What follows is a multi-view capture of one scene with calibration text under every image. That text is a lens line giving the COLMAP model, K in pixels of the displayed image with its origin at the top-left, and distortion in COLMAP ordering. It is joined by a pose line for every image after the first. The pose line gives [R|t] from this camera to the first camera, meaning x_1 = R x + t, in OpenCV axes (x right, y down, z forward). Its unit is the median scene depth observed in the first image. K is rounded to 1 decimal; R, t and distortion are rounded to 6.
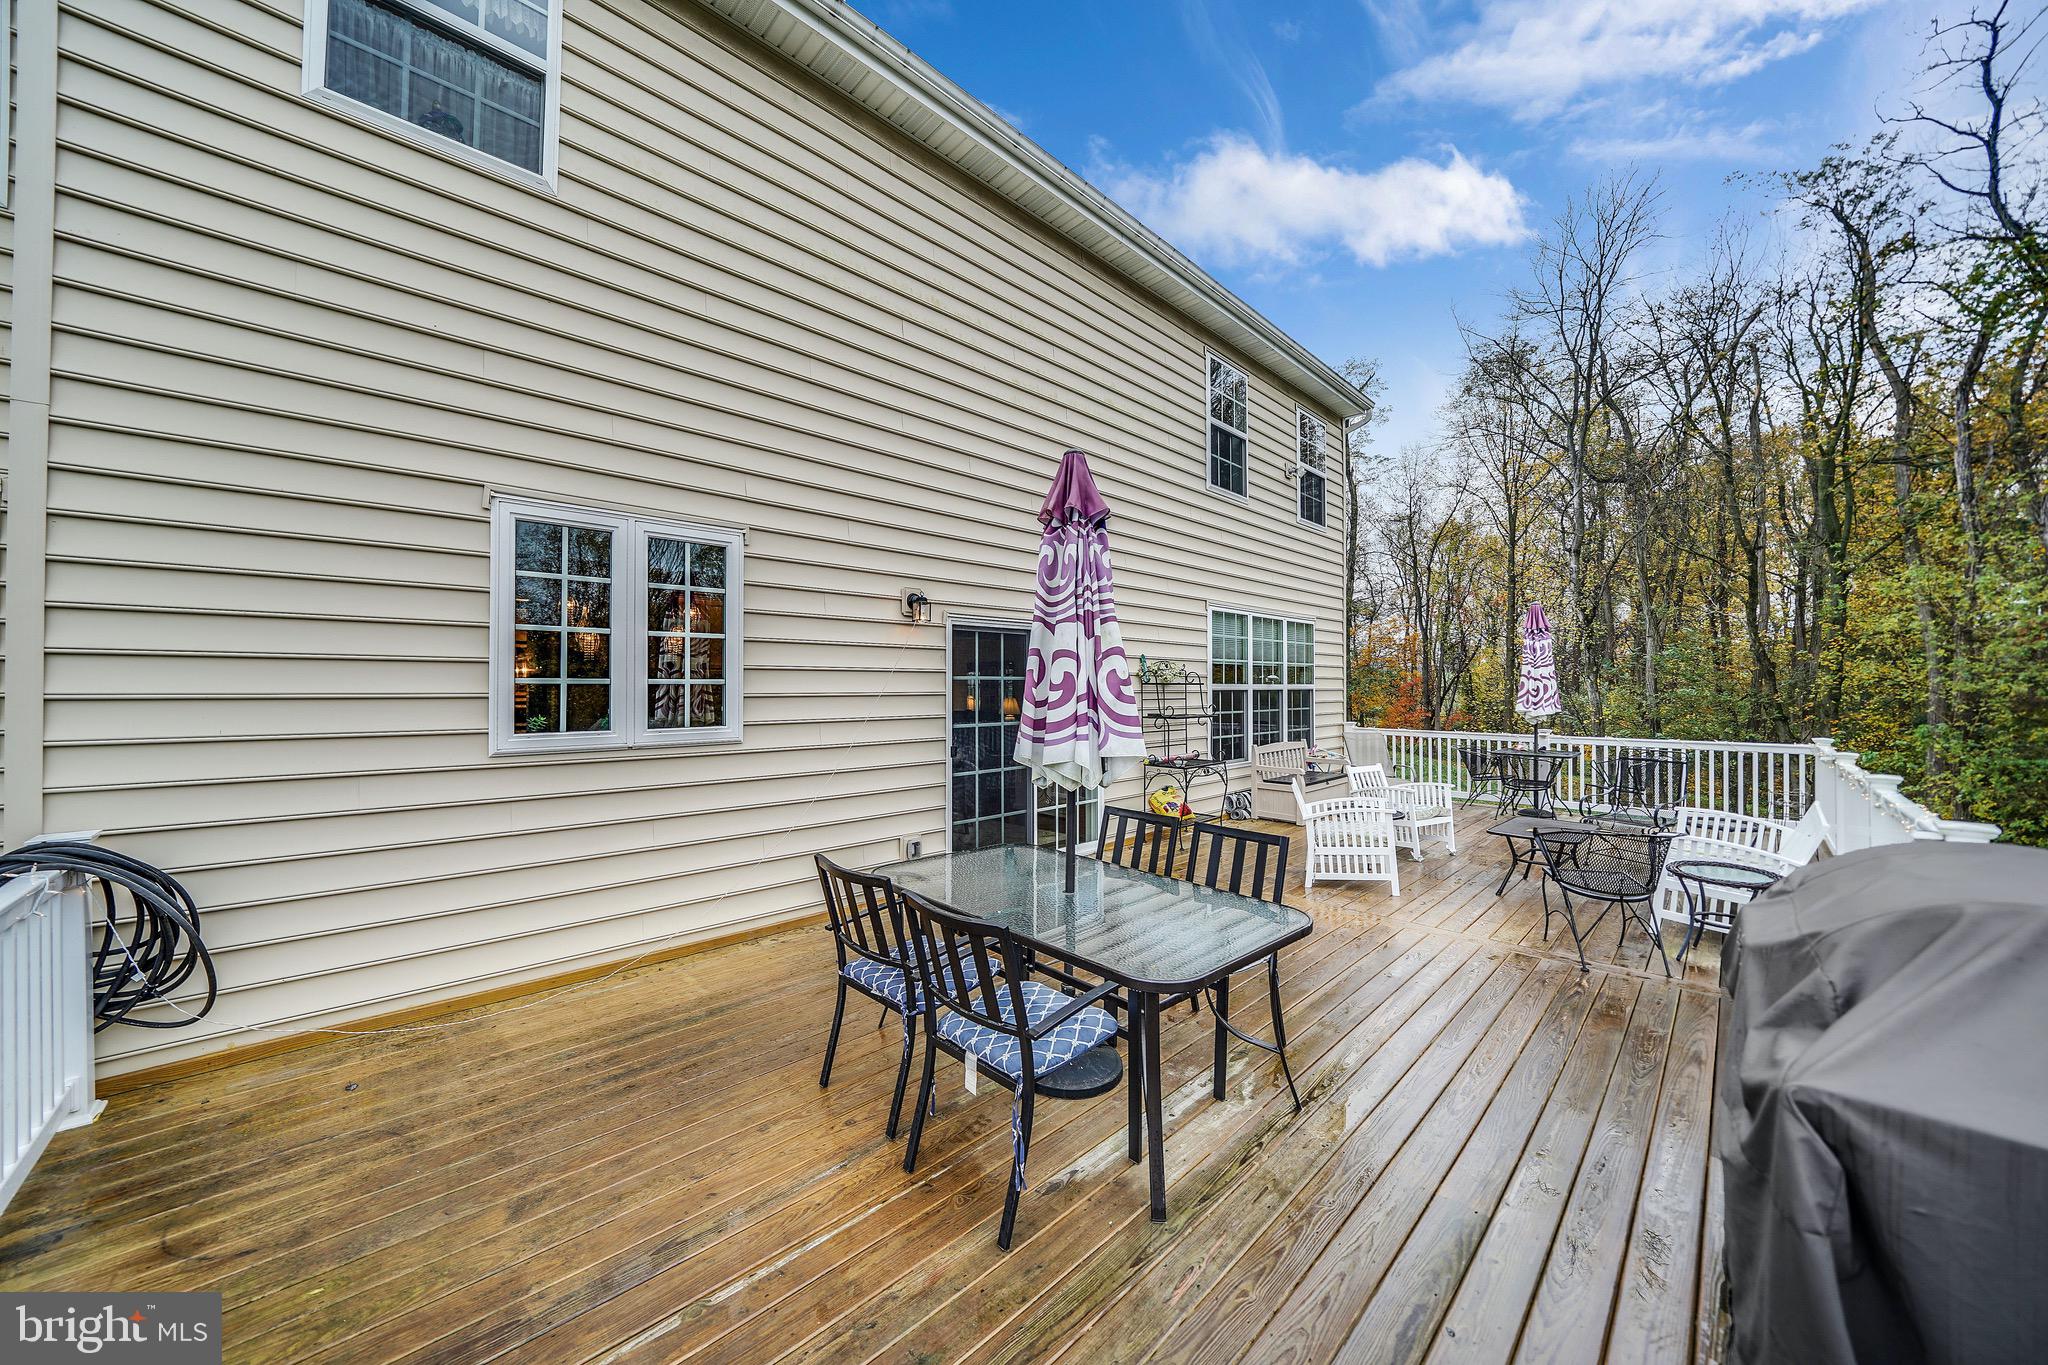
lens RADIAL K [[708.4, 0, 1013.9], [0, 708.4, 688.9], [0, 0, 1]] dist [-0.021395, 0.000358]
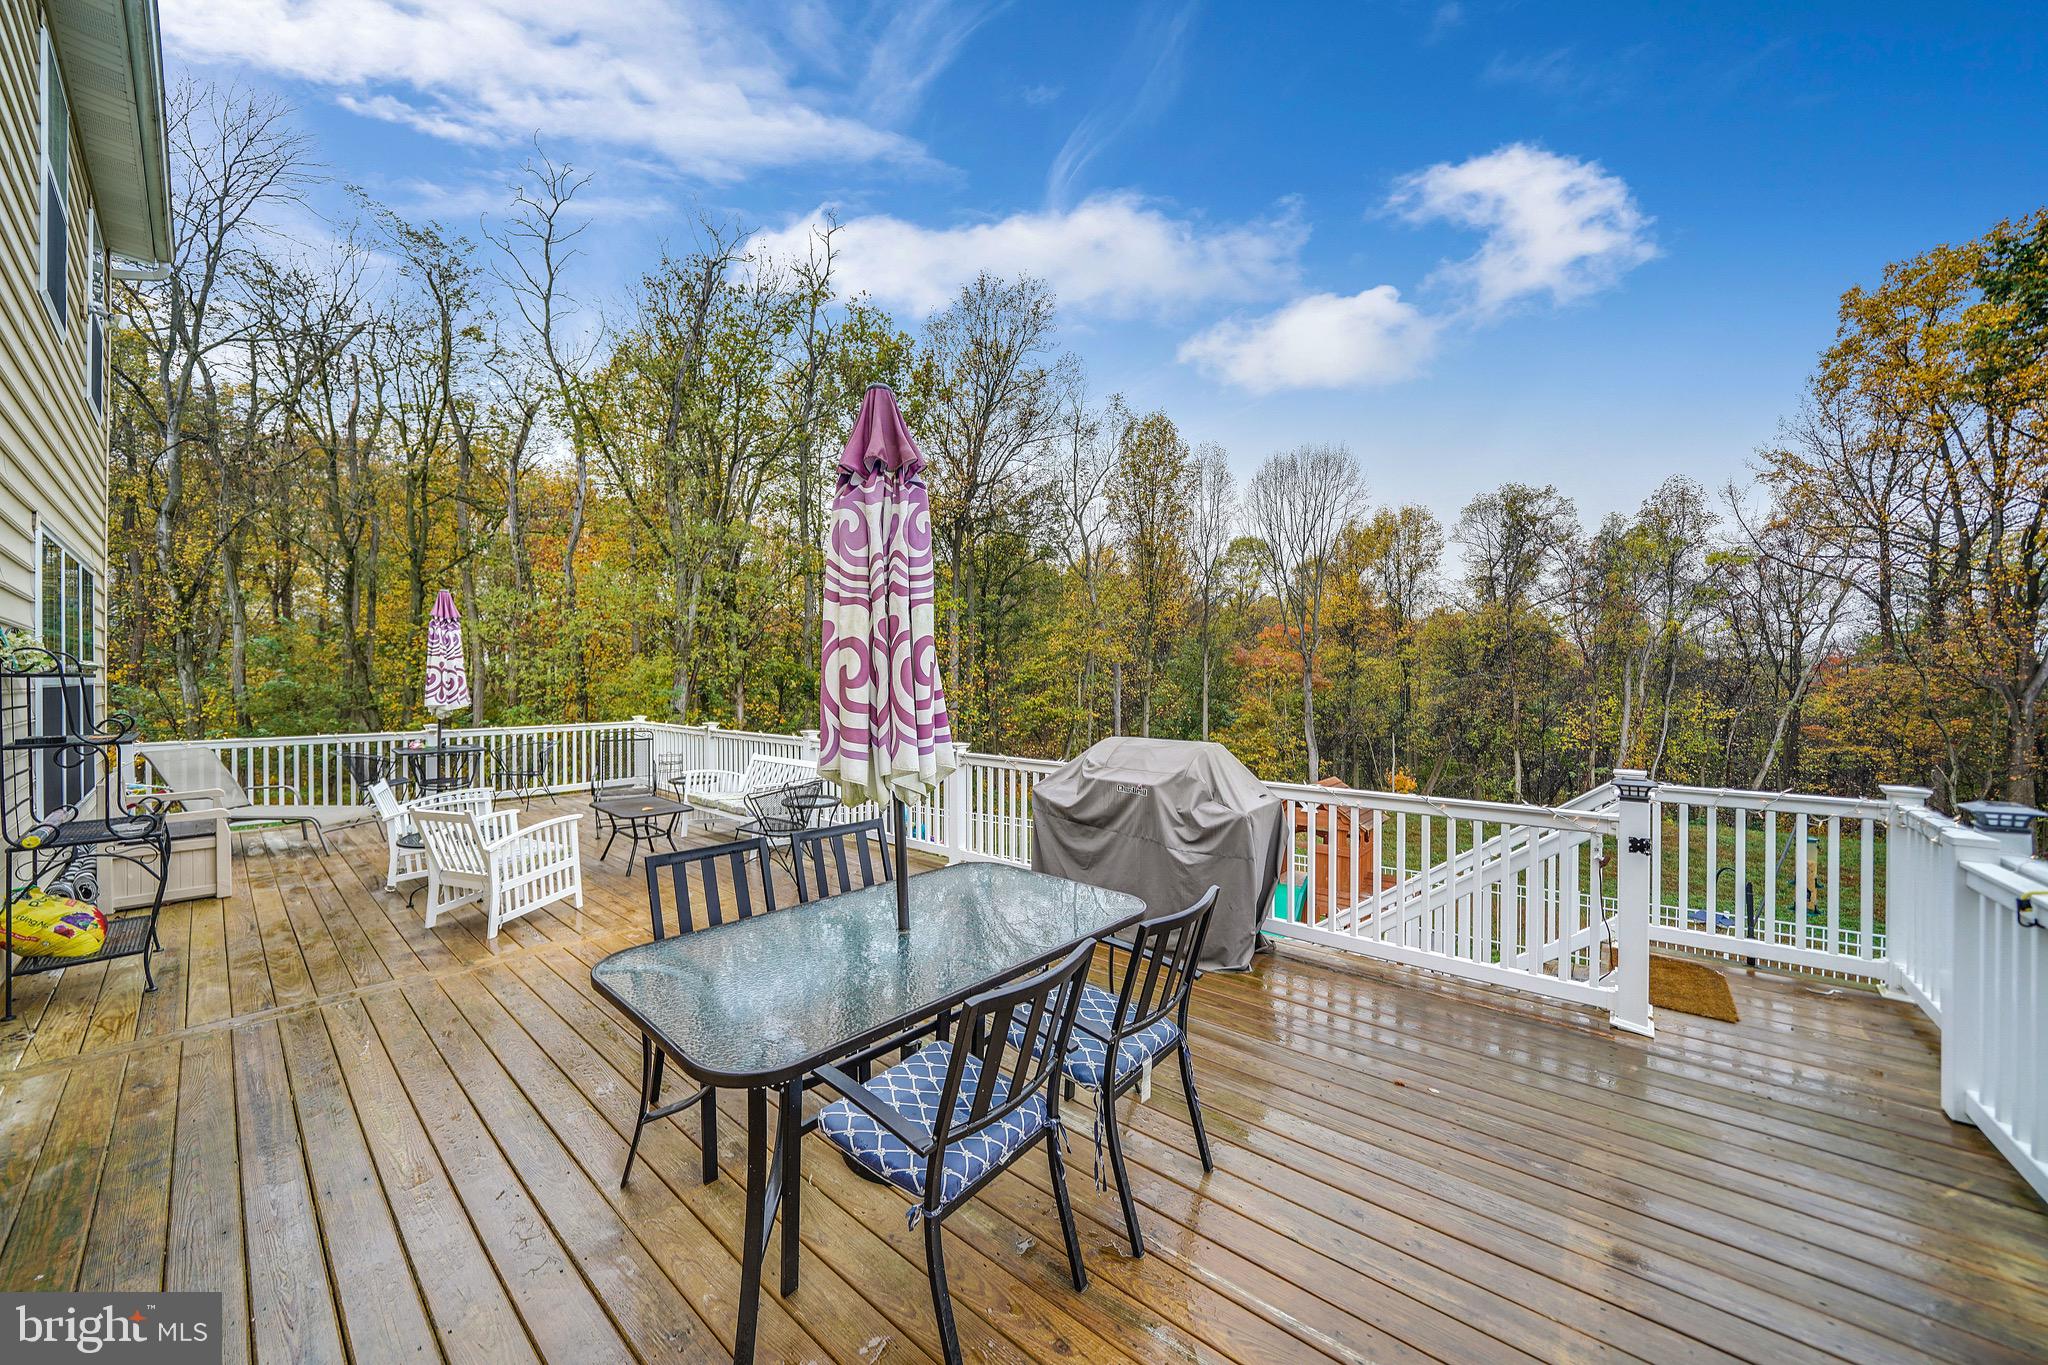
lens RADIAL K [[708.4, 0, 1013.5], [0, 708.4, 671.9], [0, 0, 1]] dist [-0.021395, 0.000358]
pose [[-0.076404, 0.001733, 0.997075, -0.247896], [0.014343, 0.999897, -0.000639, -0.001162], [-0.996974, 0.014252, -0.076421, 0.311311]]
